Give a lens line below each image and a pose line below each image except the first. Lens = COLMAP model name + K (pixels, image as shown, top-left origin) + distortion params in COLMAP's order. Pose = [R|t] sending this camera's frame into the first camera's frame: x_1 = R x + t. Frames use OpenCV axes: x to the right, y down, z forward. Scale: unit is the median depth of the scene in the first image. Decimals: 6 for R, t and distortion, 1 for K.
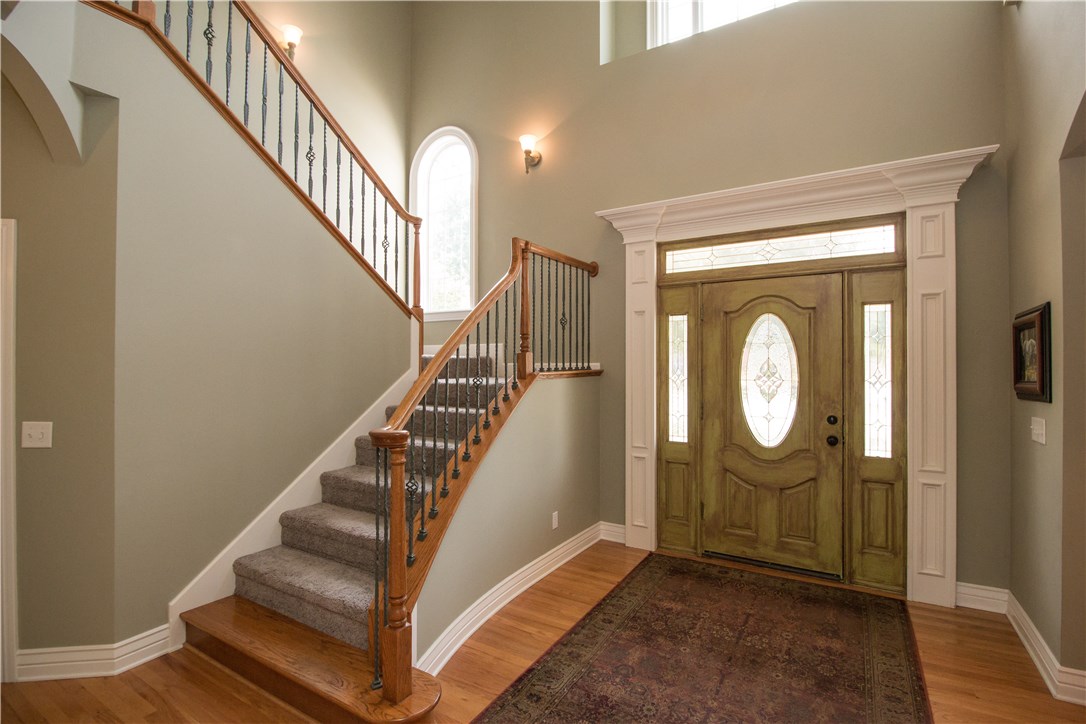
lens RADIAL K [[516.3, 0, 539.4], [0, 516.3, 365.5], [0, 0, 1]] dist [-0.009284, -0.003586]
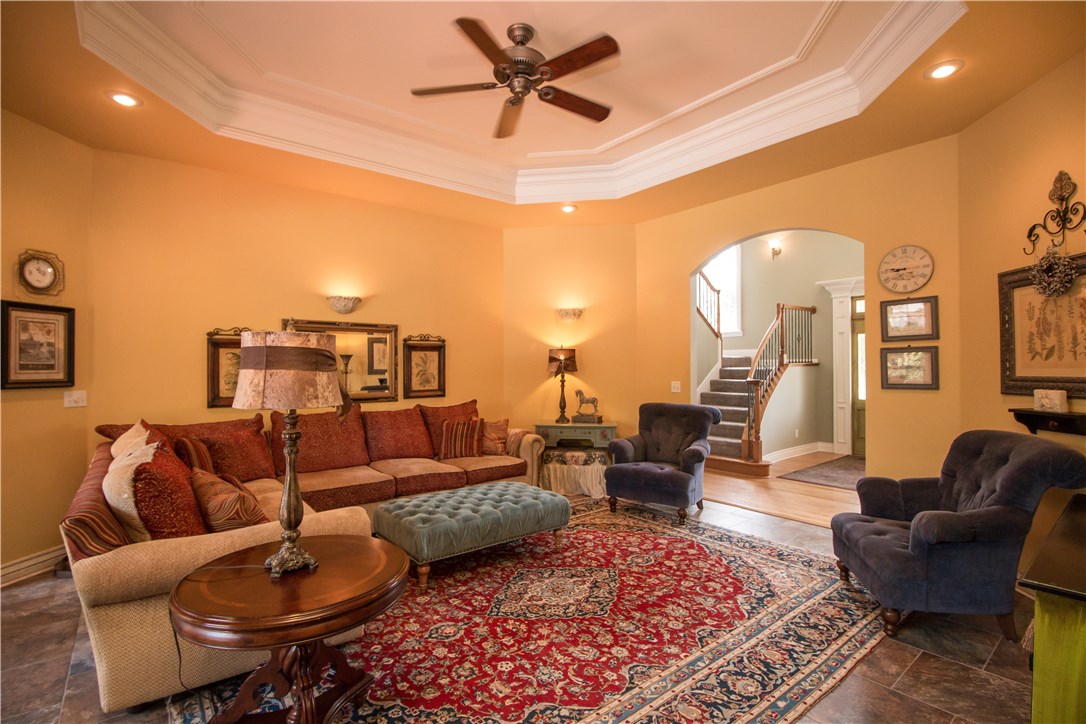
lens RADIAL K [[516.3, 0, 540.0], [0, 516.3, 364.5], [0, 0, 1]] dist [-0.009284, -0.003586]
pose [[0.941711, -0.007832, -0.336333, -0.224598], [0.006178, 0.999963, -0.005987, 0.021609], [0.336367, 0.003560, 0.941724, -1.214905]]
